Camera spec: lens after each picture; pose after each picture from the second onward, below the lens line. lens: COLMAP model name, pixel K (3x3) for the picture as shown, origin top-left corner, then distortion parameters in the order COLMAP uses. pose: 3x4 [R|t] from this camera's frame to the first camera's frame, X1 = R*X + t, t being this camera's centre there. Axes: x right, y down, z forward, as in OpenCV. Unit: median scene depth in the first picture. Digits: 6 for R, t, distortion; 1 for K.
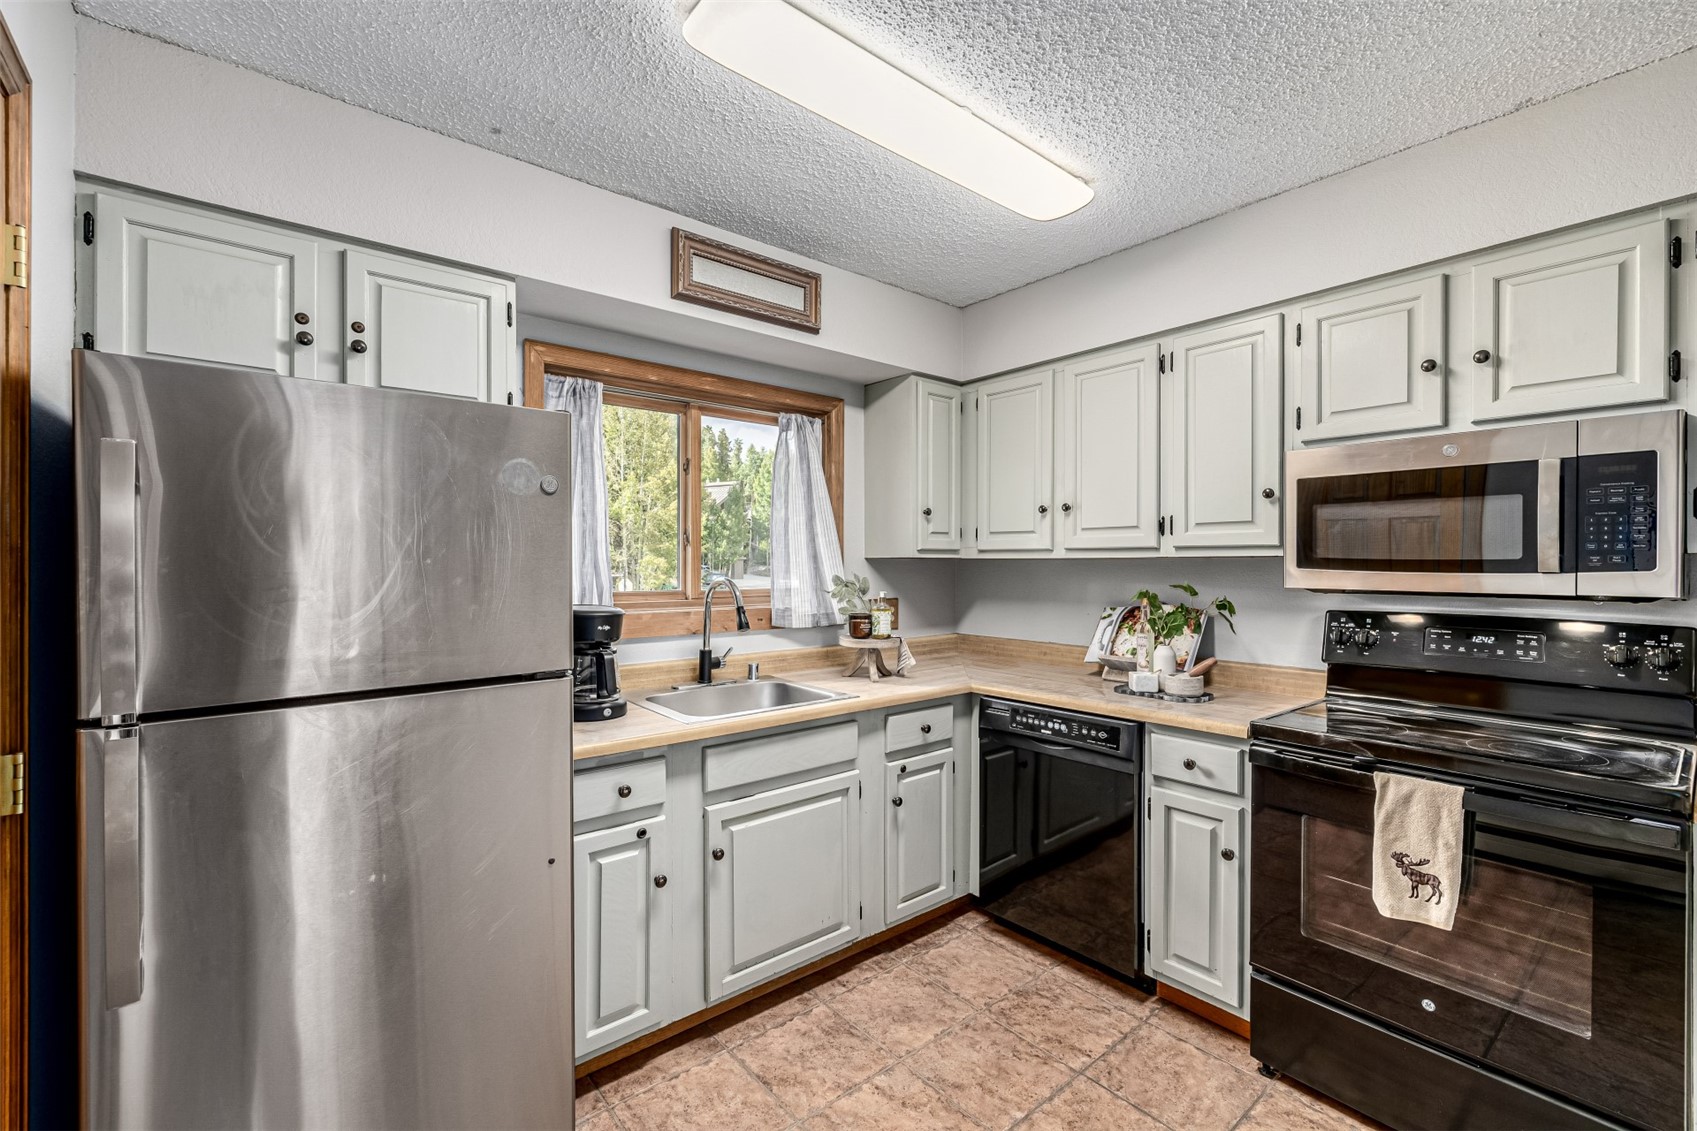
lens RADIAL K [[722.6, 0, 848.5], [0, 722.6, 565.5], [0, 0, 1]] dist [0.000872, 0.000137]
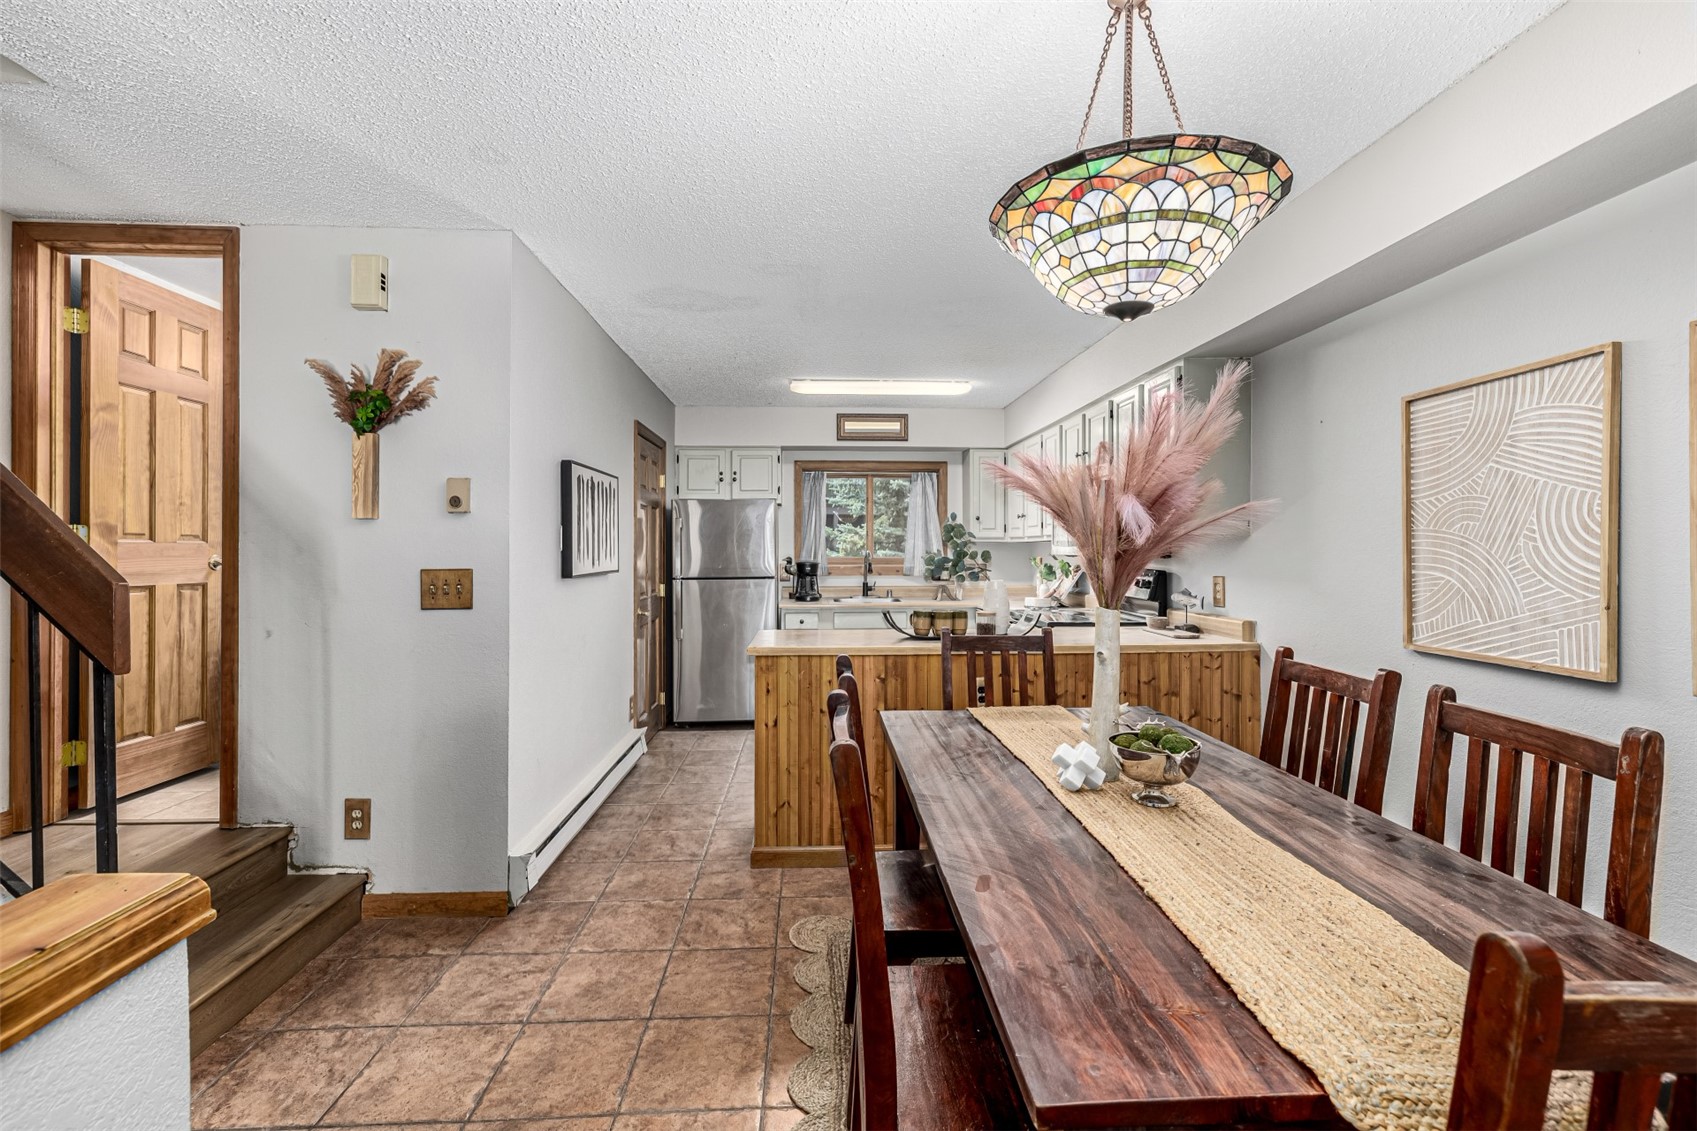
lens RADIAL K [[722.6, 0, 848.5], [0, 722.6, 565.5], [0, 0, 1]] dist [0.000872, 0.000137]
pose [[0.805633, -0.004899, -0.592395, 1.199897], [0.005958, 0.999982, -0.000168, 0.066888], [0.592385, -0.003394, 0.805648, -0.956284]]
